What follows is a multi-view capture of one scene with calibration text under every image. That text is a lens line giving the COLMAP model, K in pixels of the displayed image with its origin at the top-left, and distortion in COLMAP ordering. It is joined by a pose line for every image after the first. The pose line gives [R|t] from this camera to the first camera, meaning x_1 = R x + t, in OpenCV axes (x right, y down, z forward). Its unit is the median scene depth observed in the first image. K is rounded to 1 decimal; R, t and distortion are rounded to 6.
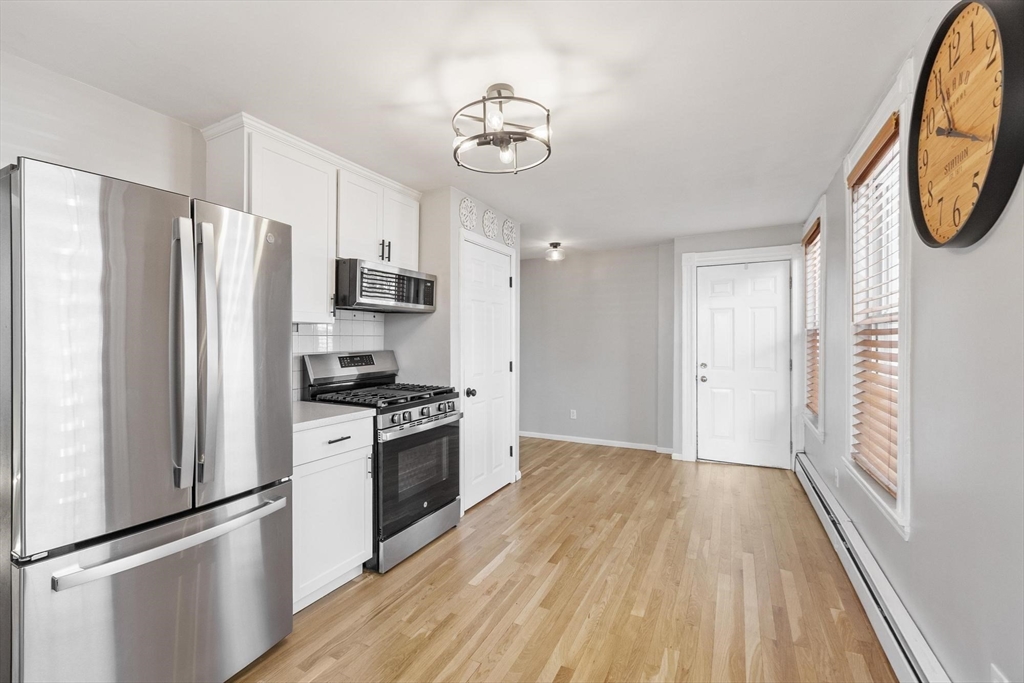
lens RADIAL K [[444.7, 0, 495.1], [0, 444.7, 331.2], [0, 0, 1]] dist [0.008609, -0.001927]
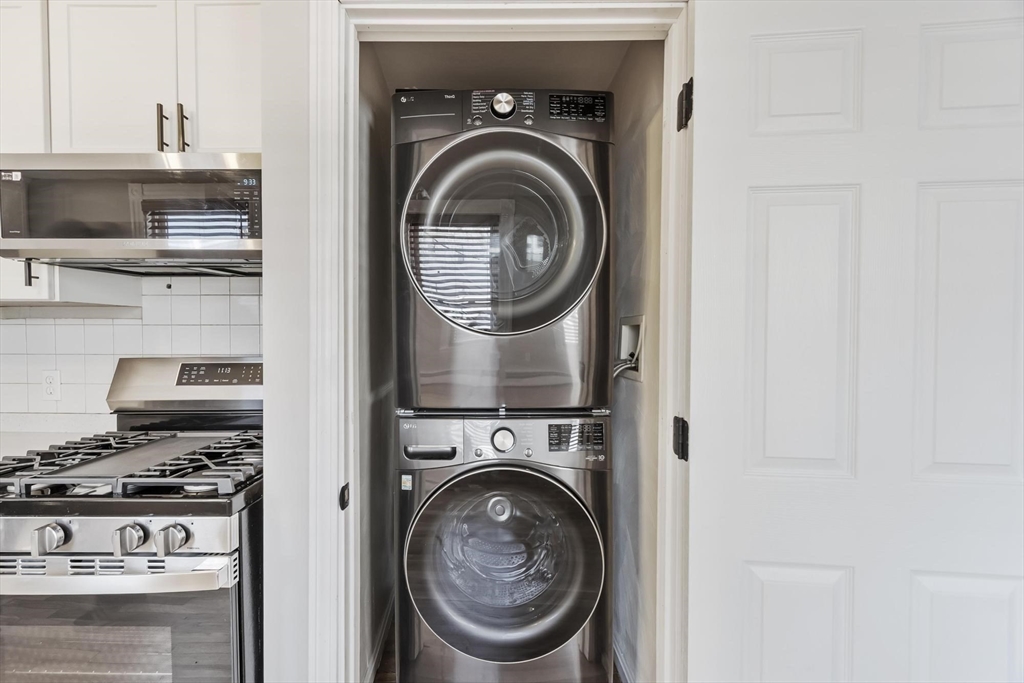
lens RADIAL K [[444.7, 0, 512.2], [0, 444.7, 333.7], [0, 0, 1]] dist [0.008609, -0.001927]
pose [[0.477819, 0.030546, -0.877927, 0.301371], [-0.005468, 0.999479, 0.031799, 0.002585], [0.878441, -0.010393, 0.477738, 1.076749]]
